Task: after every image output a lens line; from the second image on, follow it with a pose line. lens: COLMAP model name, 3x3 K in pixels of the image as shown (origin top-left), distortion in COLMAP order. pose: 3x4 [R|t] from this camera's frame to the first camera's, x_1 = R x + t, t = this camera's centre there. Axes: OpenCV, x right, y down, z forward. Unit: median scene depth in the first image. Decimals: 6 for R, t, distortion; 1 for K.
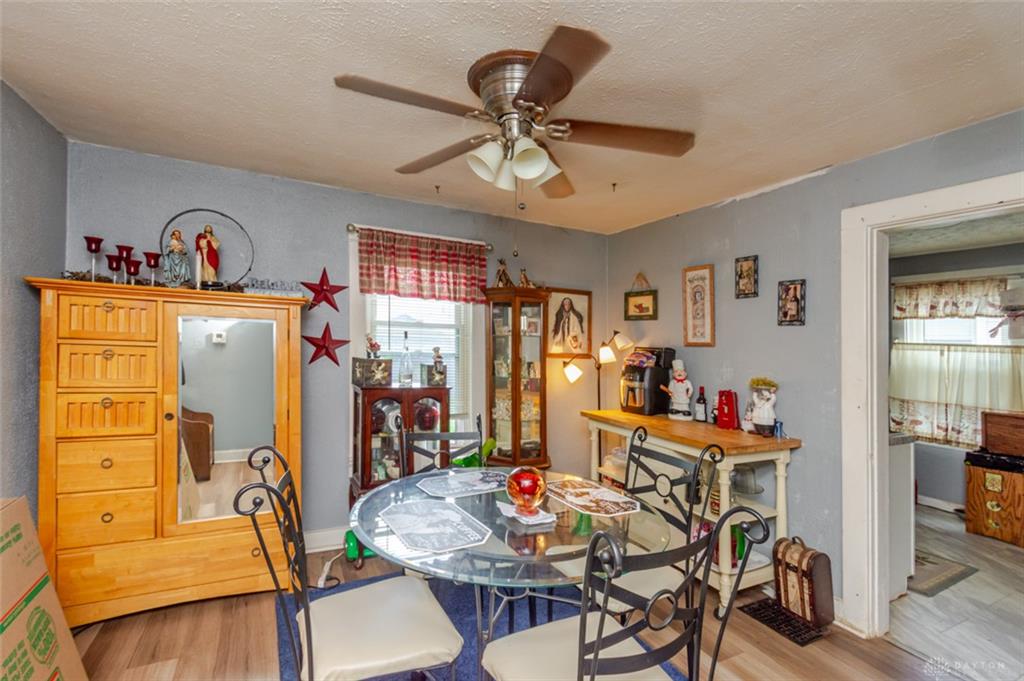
lens RADIAL K [[429.6, 0, 512.0], [0, 429.6, 340.5], [0, 0, 1]] dist [-0.000259, -0.000083]
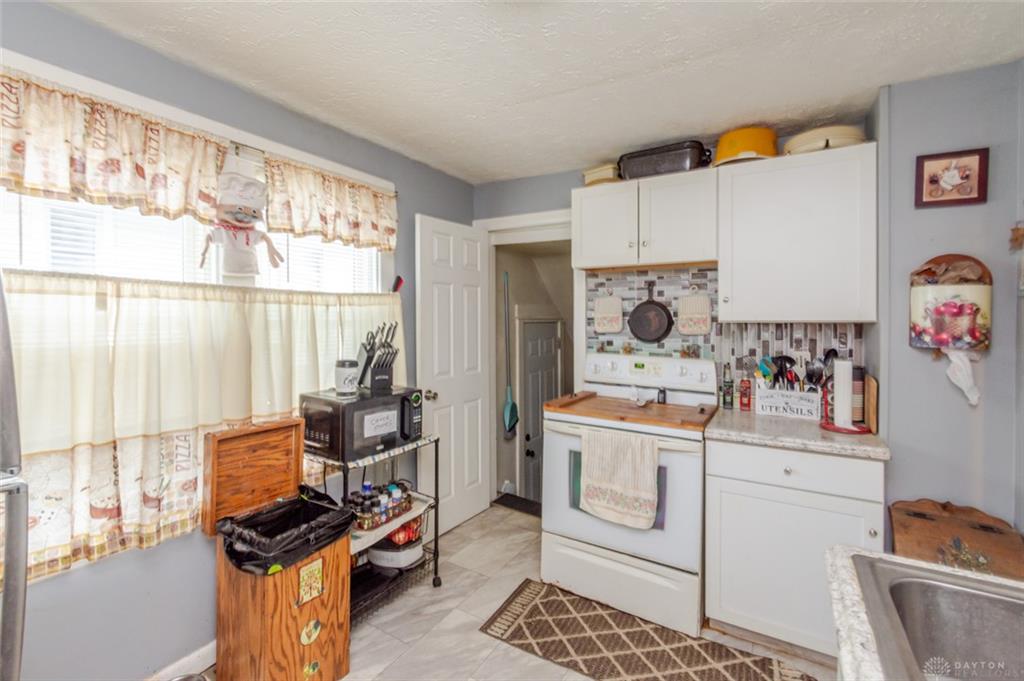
lens RADIAL K [[445.0, 0, 511.8], [0, 445.0, 316.7], [0, 0, 1]] dist [-0.001058, -0.000236]
pose [[-0.490968, -0.008236, 0.871139, 0.516933], [-0.002574, 0.999965, 0.008003, 0.037991], [-0.871174, 0.001687, -0.490971, 0.892065]]
